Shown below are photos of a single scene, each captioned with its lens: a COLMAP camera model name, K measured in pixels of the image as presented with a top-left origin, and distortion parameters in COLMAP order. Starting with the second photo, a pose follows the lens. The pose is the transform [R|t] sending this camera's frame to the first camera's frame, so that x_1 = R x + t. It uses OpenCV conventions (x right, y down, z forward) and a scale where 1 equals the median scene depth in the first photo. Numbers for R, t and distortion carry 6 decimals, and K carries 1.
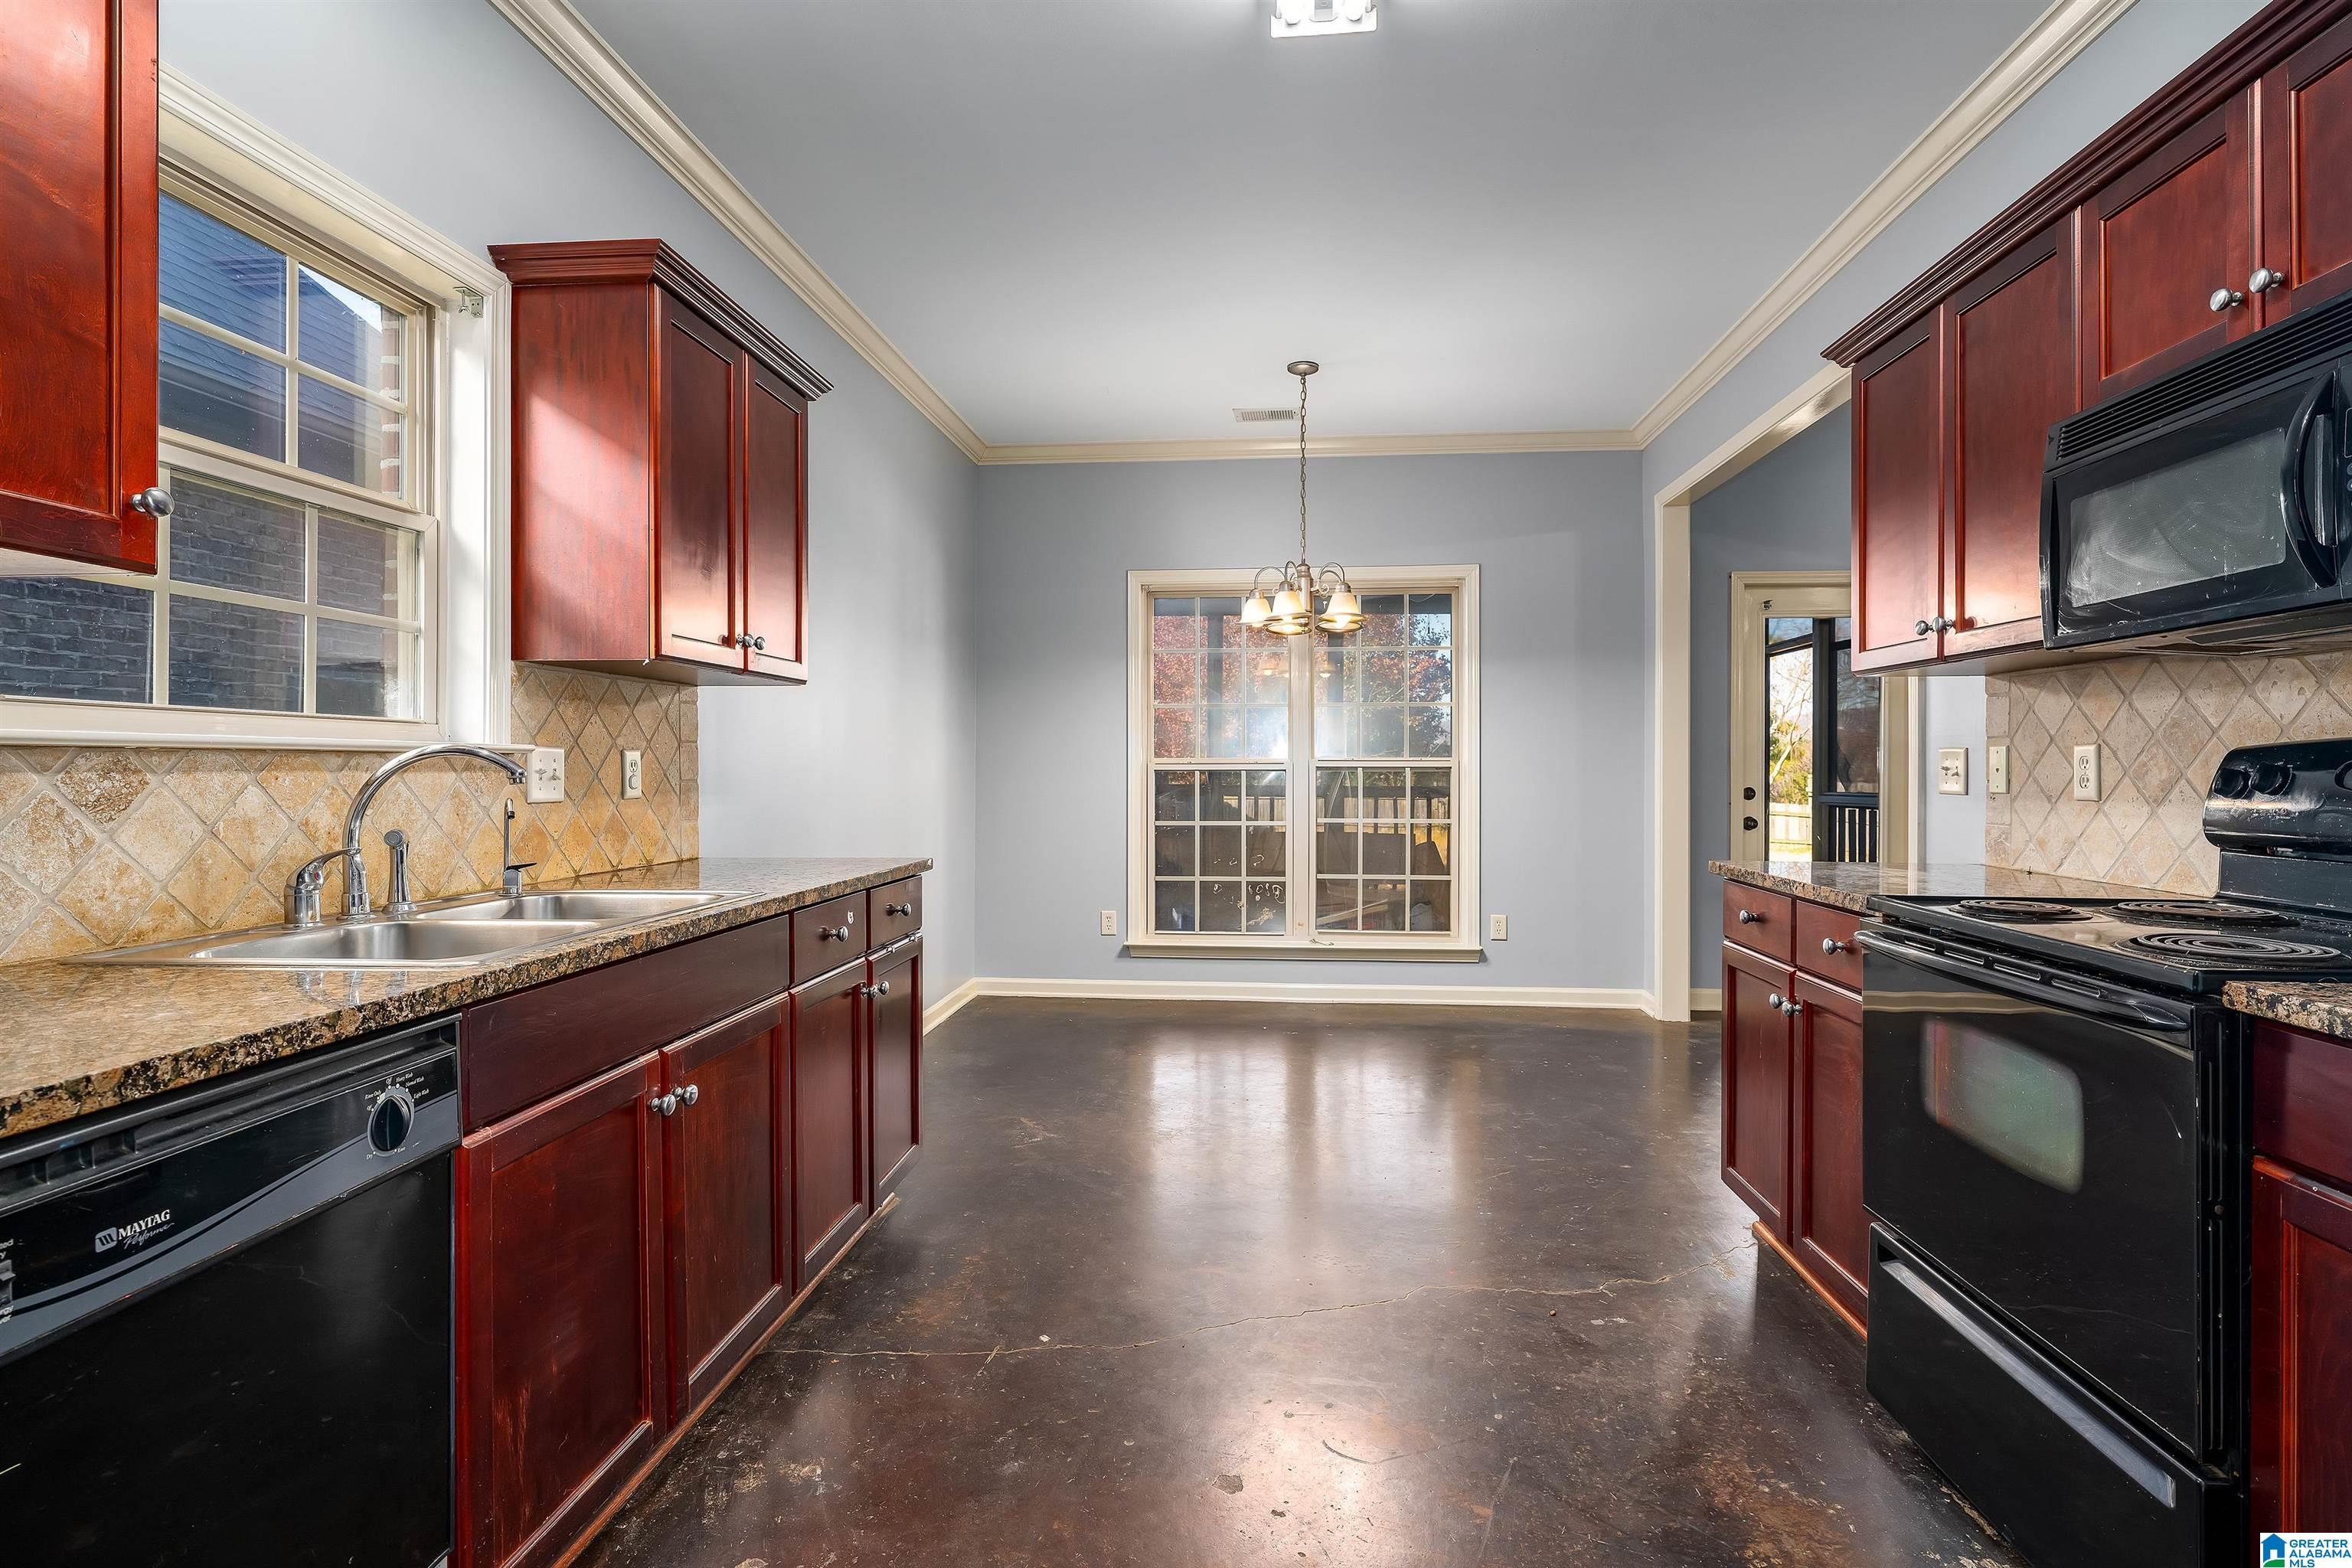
lens RADIAL K [[1181.9, 0, 1186.7], [0, 1181.9, 775.3], [0, 0, 1]] dist [0.004314, -0.000825]
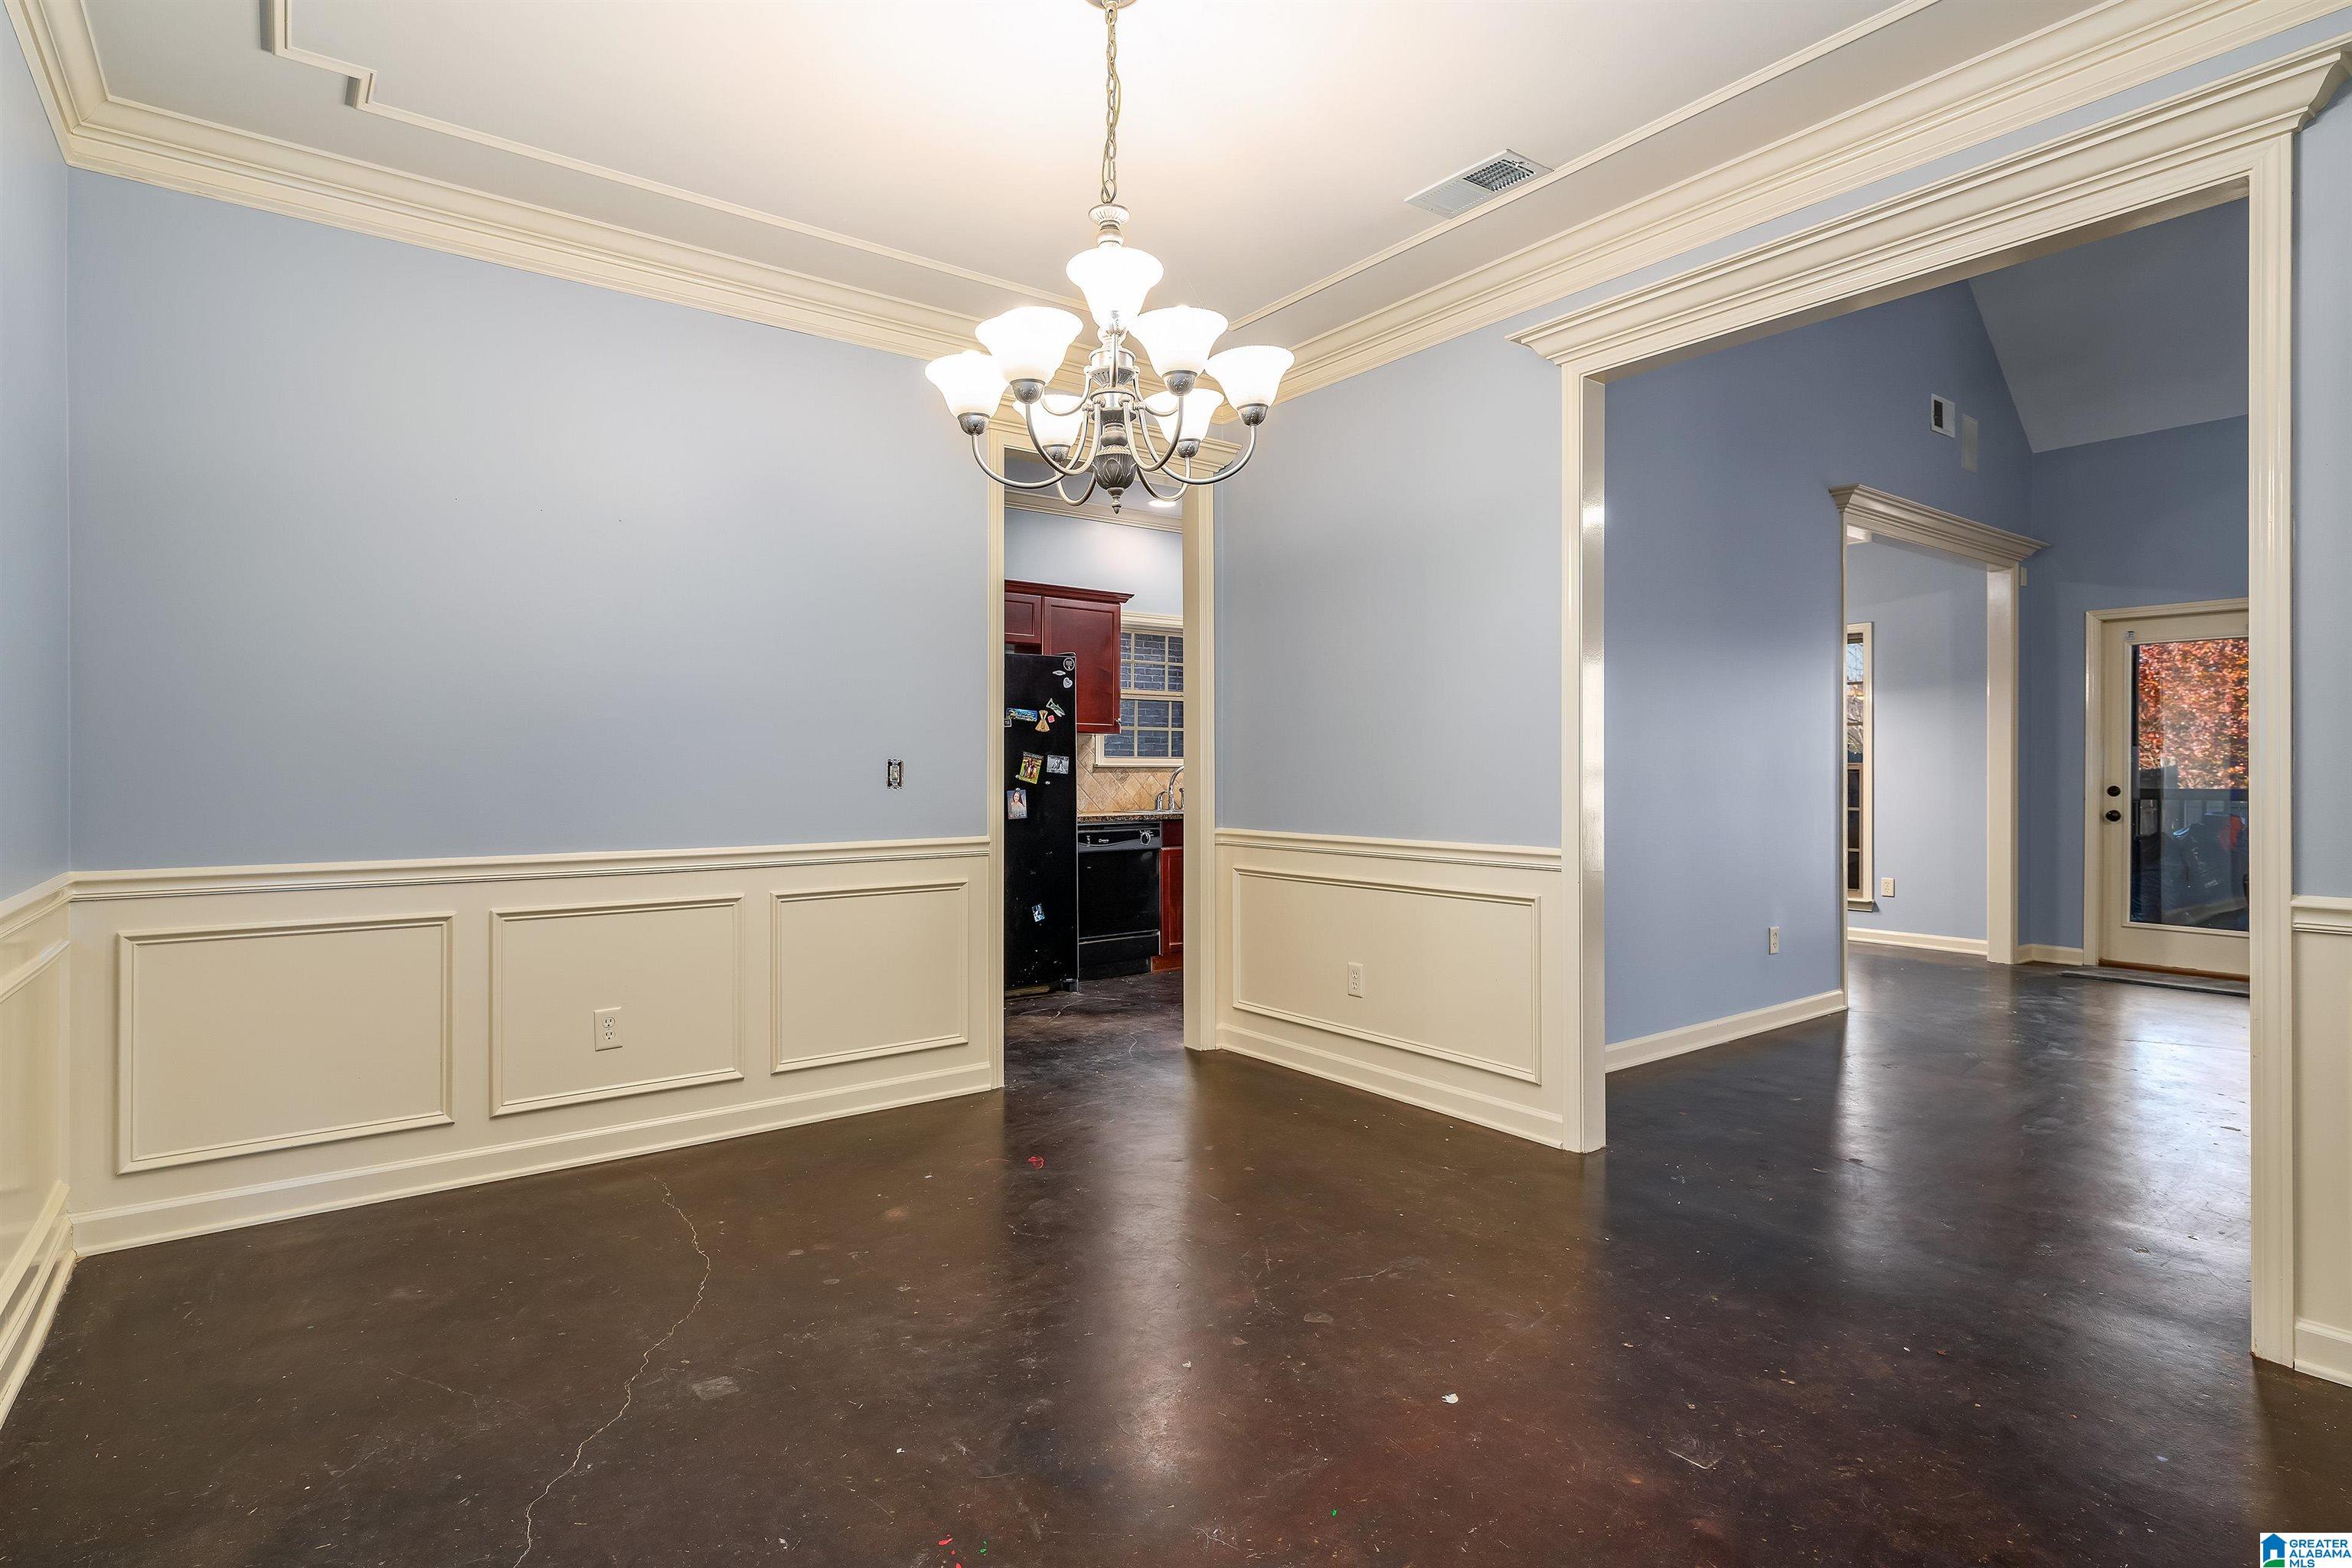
lens RADIAL K [[1181.9, 0, 1165.7], [0, 1181.9, 772.0], [0, 0, 1]] dist [0.004314, -0.000825]
pose [[0.664246, -0.000727, -0.747514, 1.657639], [-0.003083, 0.999988, -0.003711, 0.007068], [0.747508, 0.004770, 0.664236, -1.212829]]
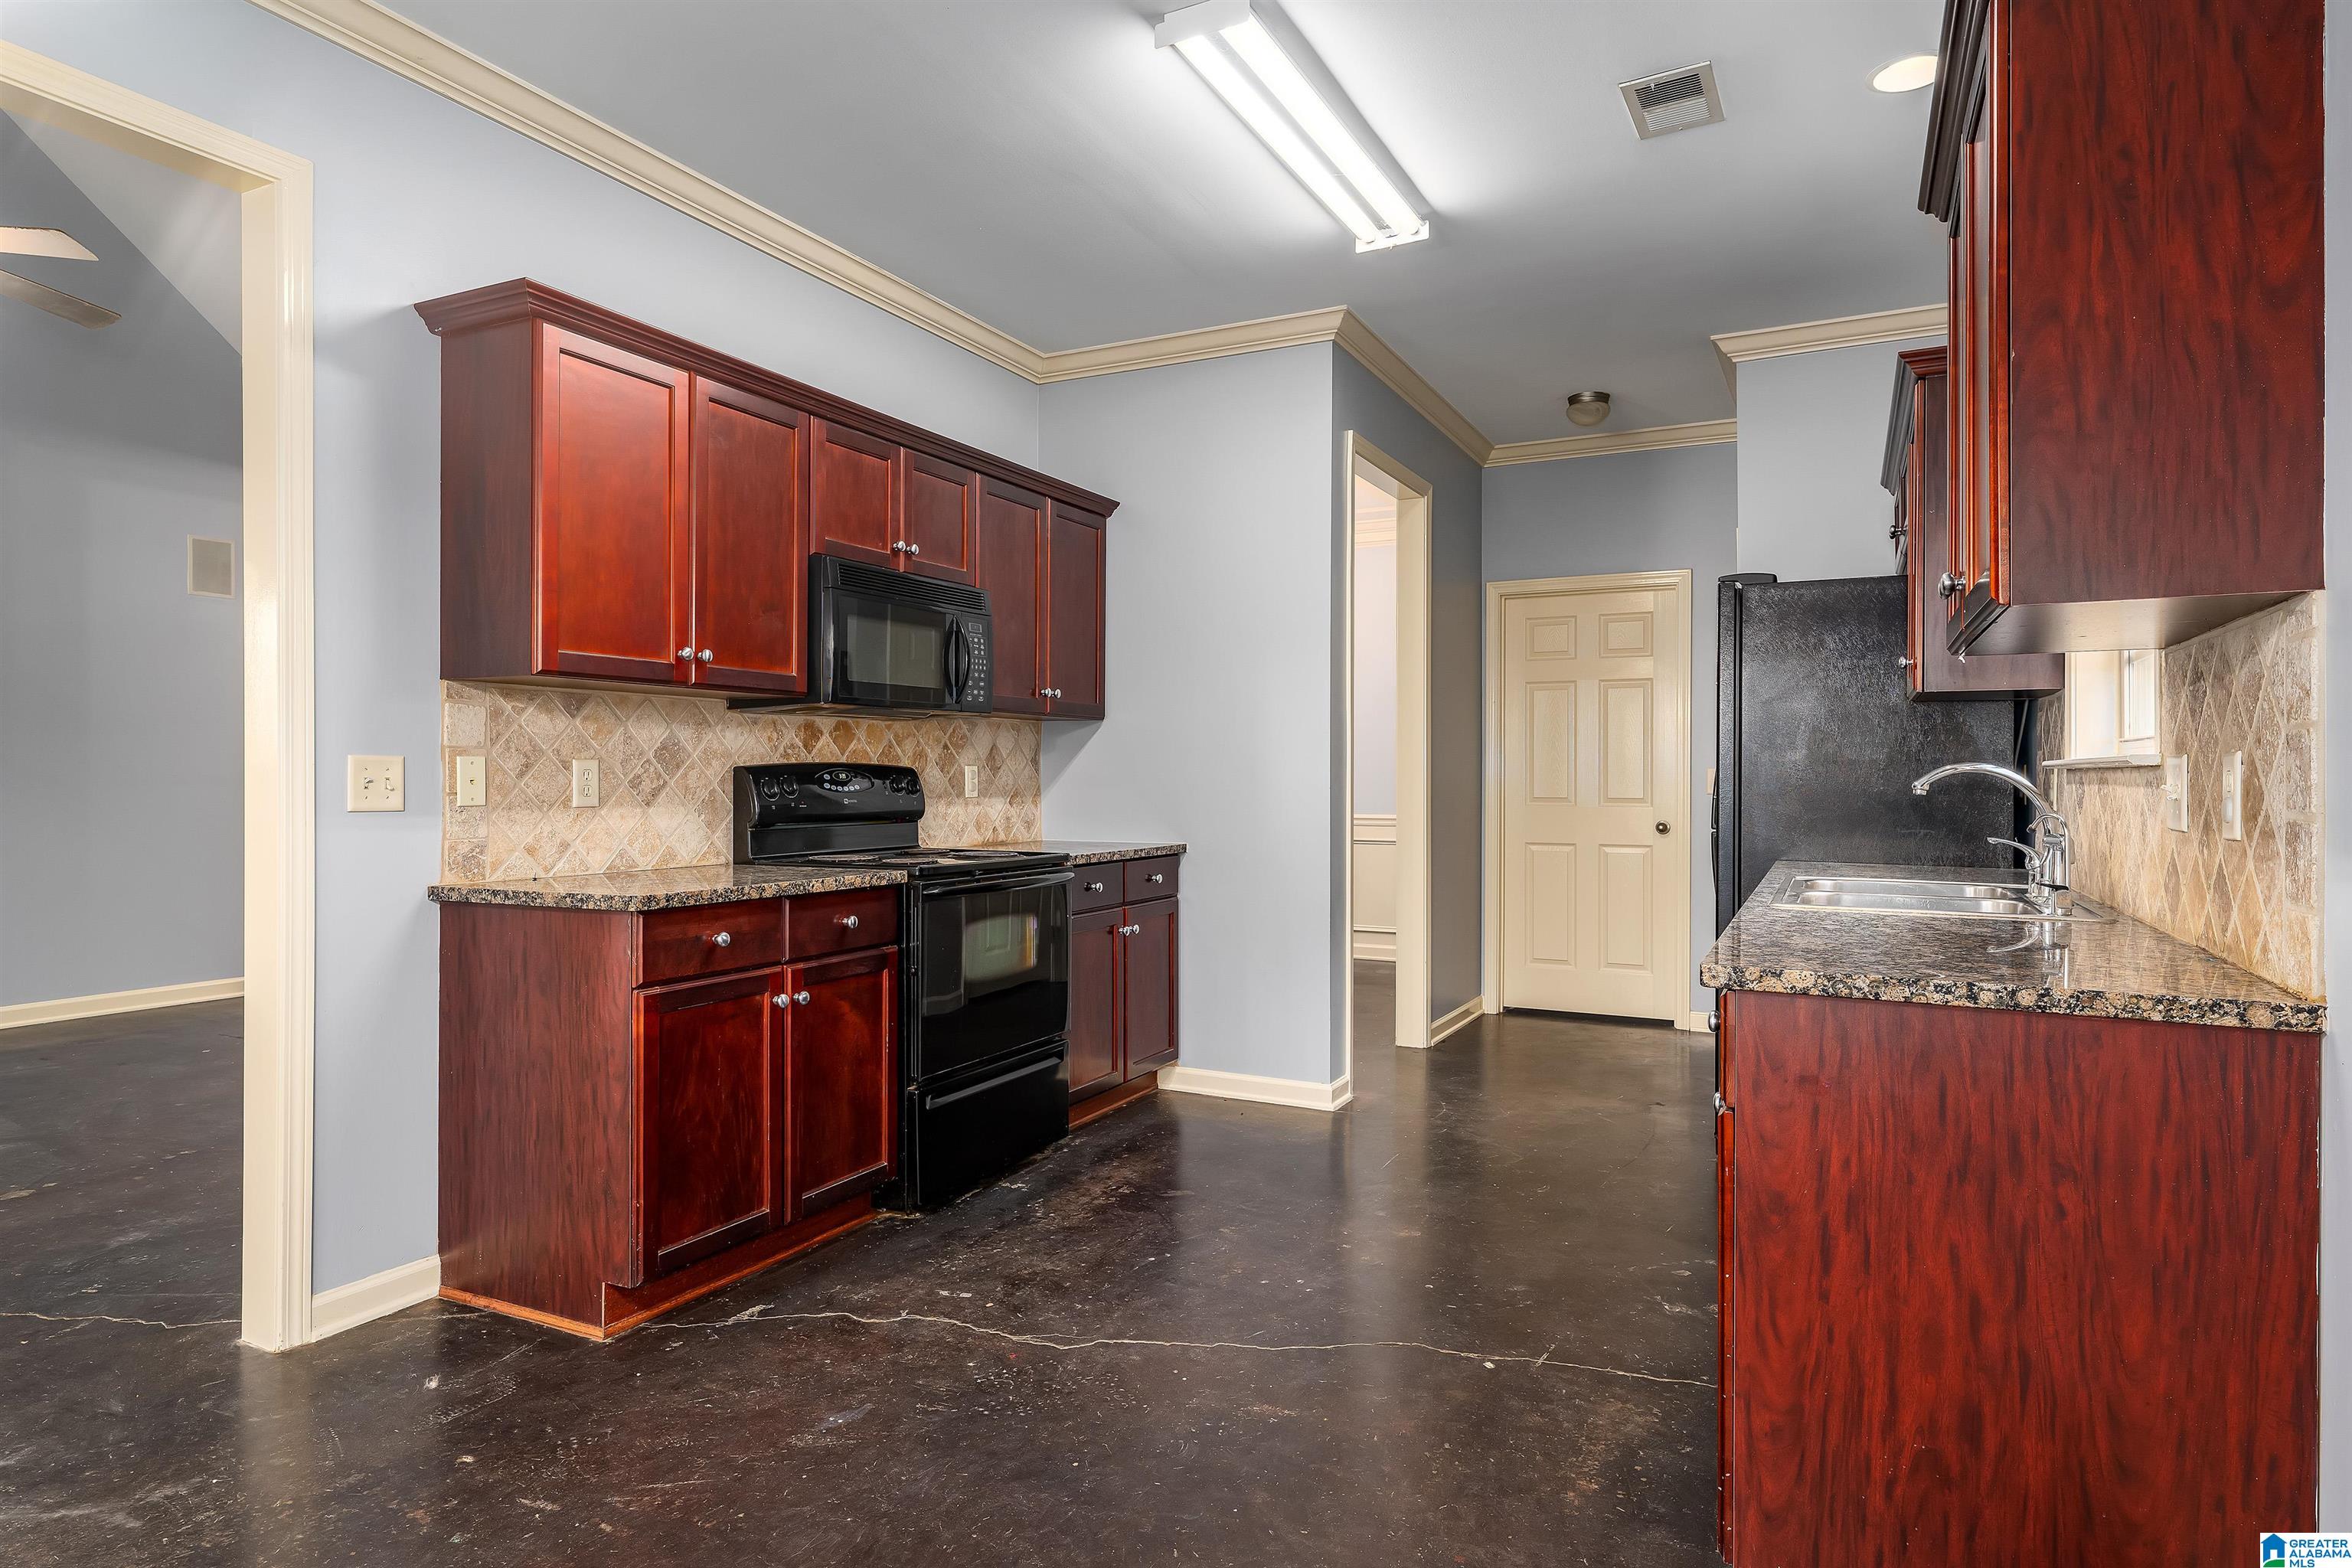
lens RADIAL K [[1318.6, 0, 1171.6], [0, 1318.6, 779.7], [0, 0, 1]] dist [0.001598, 0.001168]
pose [[-0.927475, -0.003220, 0.373870, -0.267774], [0.000701, 0.999946, 0.010350, -0.018929], [-0.373883, 0.009862, -0.927423, 1.993800]]
